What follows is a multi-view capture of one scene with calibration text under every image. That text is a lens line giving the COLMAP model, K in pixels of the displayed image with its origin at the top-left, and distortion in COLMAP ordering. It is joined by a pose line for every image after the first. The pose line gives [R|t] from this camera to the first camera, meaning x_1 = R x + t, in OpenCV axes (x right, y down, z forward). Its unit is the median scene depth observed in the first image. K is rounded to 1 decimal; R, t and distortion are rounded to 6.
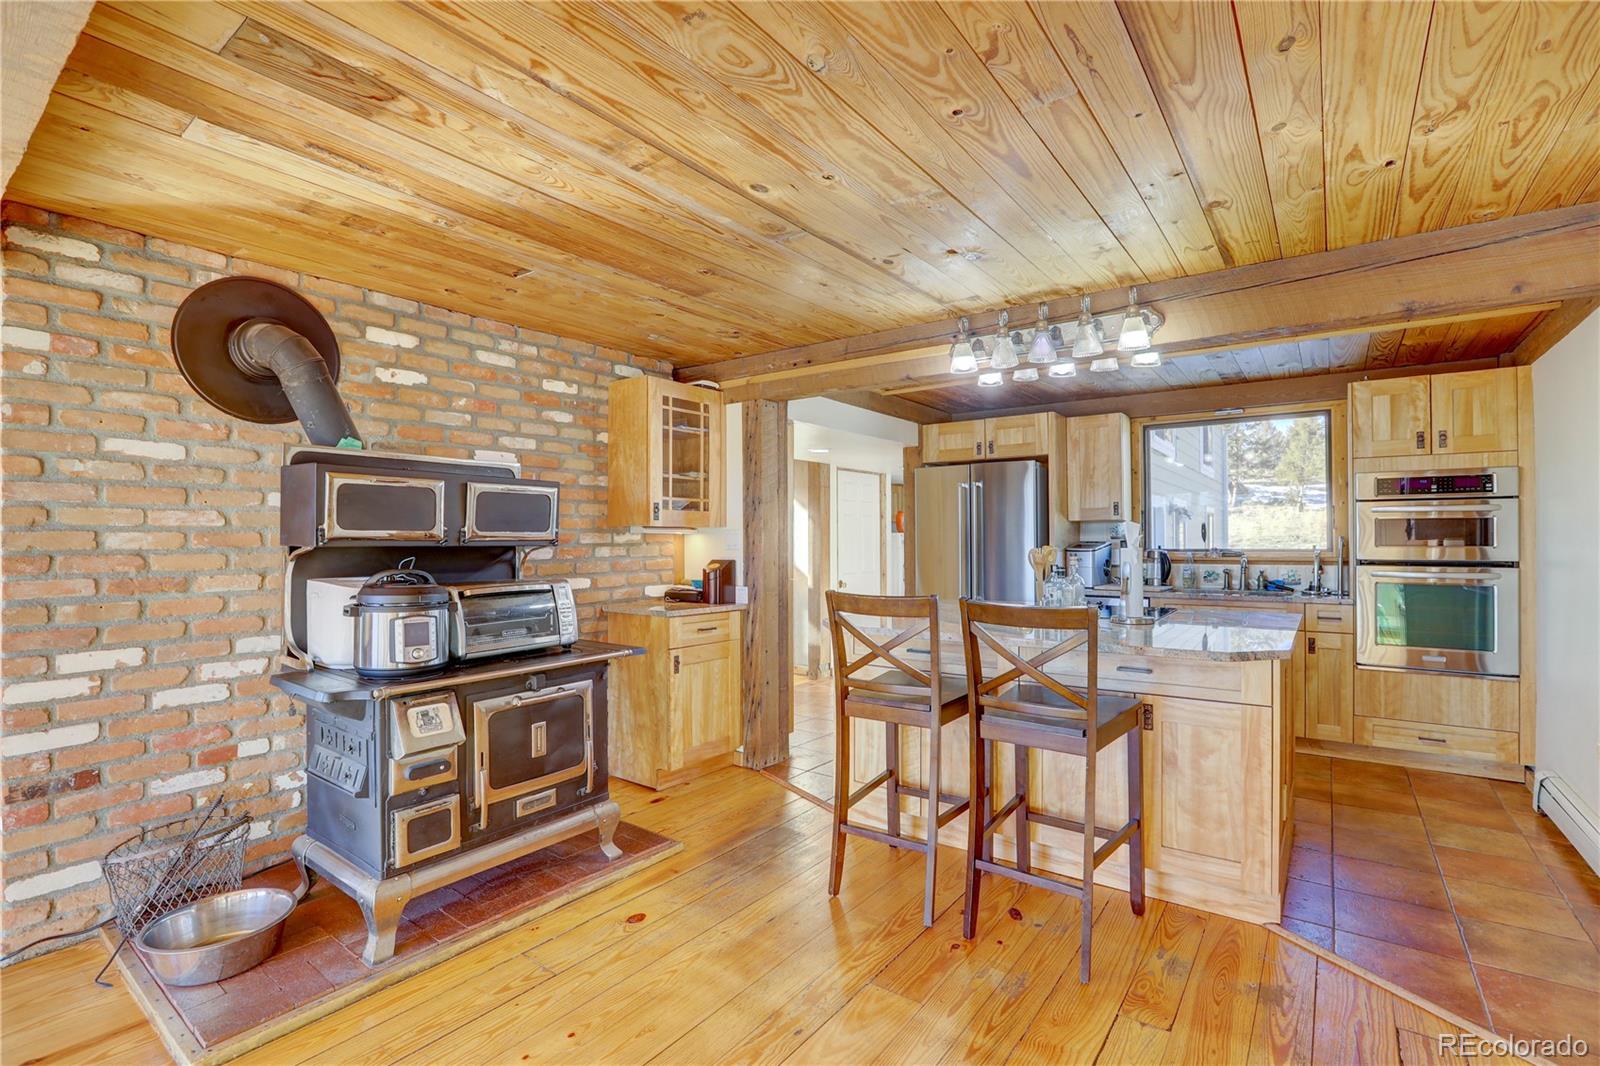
lens RADIAL K [[724.3, 0, 821.1], [0, 724.3, 530.4], [0, 0, 1]] dist [-0.049206, 0.013278]
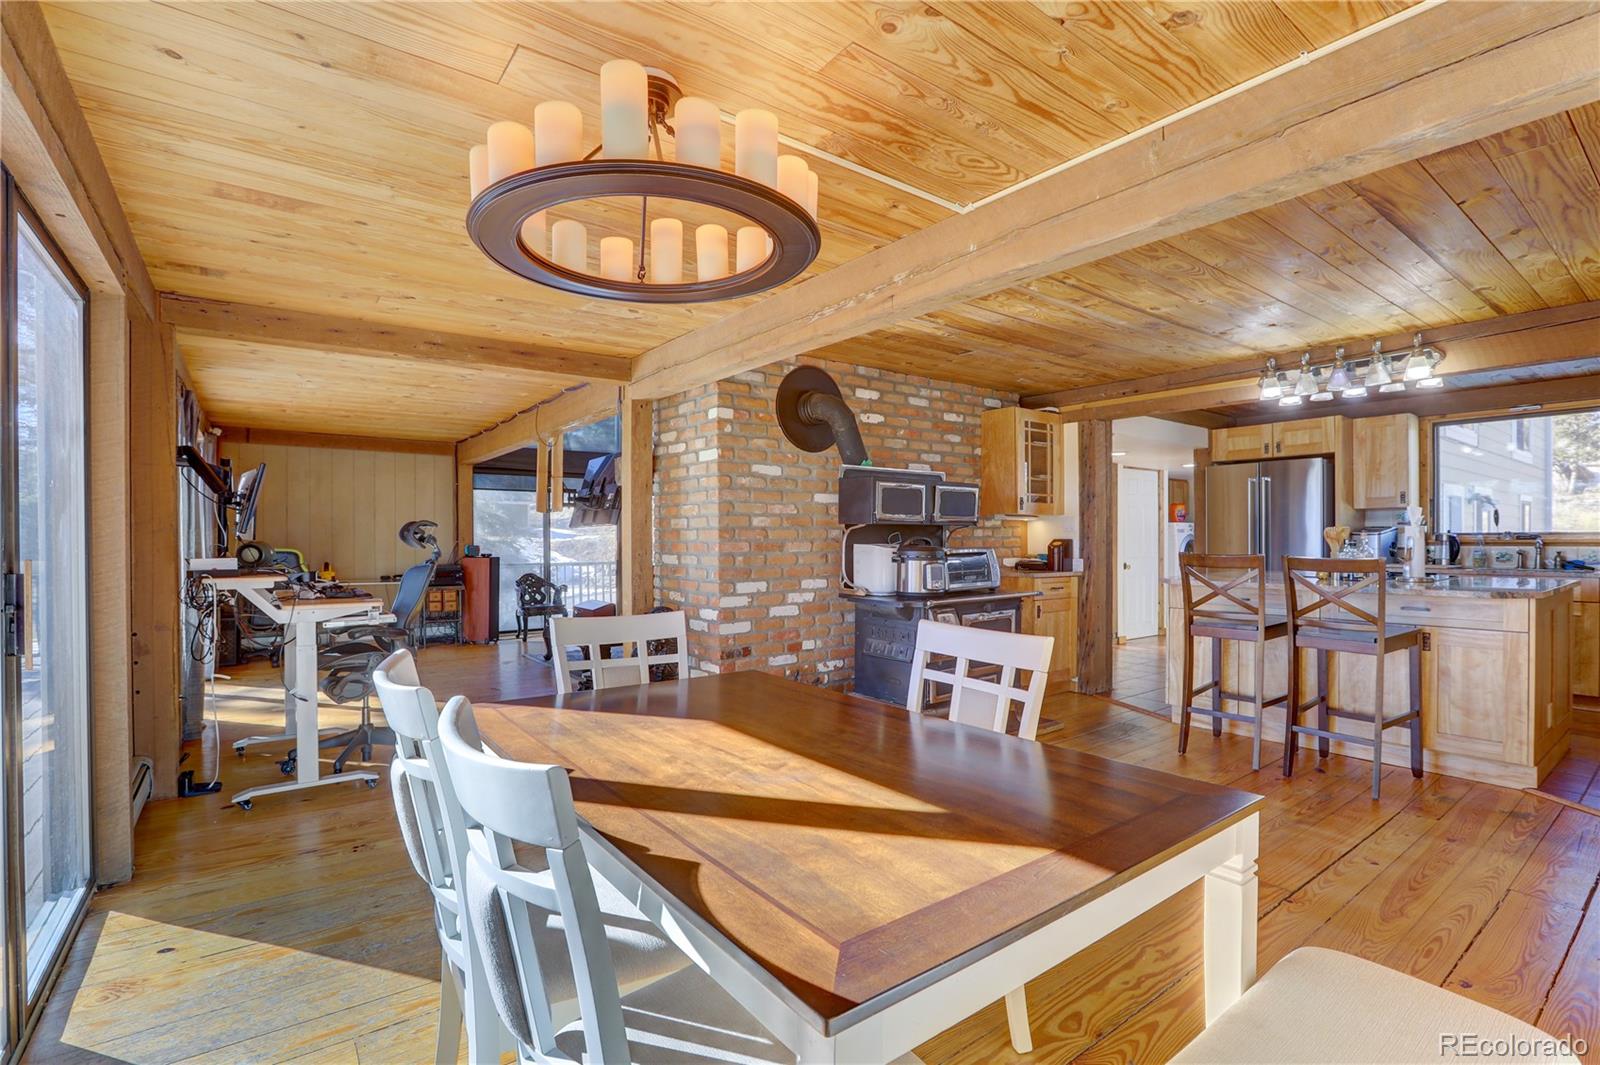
lens RADIAL K [[724.3, 0, 816.2], [0, 724.3, 538.6], [0, 0, 1]] dist [-0.049206, 0.013278]
pose [[0.953386, 0.001304, -0.301749, -0.218023], [0.003634, 0.999869, 0.015803, 0.022010], [0.301730, -0.016163, 0.953256, -0.543584]]
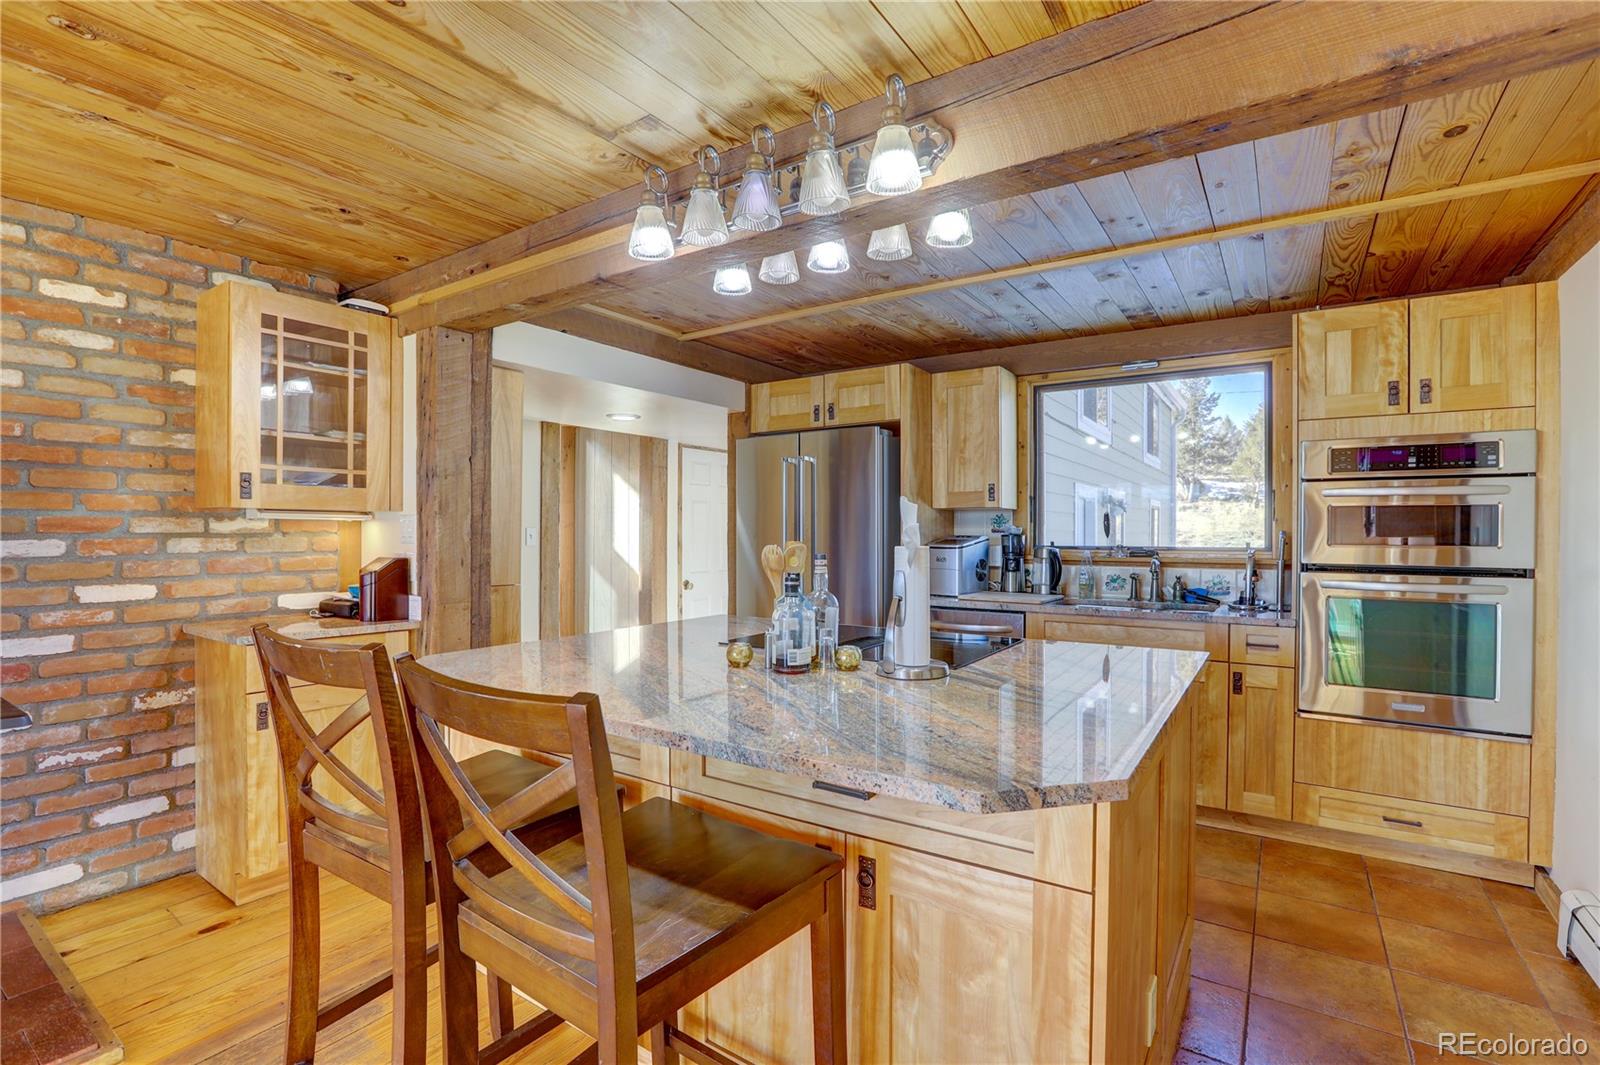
lens RADIAL K [[724.3, 0, 803.1], [0, 724.3, 531.7], [0, 0, 1]] dist [-0.049206, 0.013278]
pose [[0.999677, 0.007512, 0.024290, 0.311177], [-0.007785, 0.999907, 0.011193, 0.006187], [-0.024204, -0.011378, 0.999642, 0.390351]]
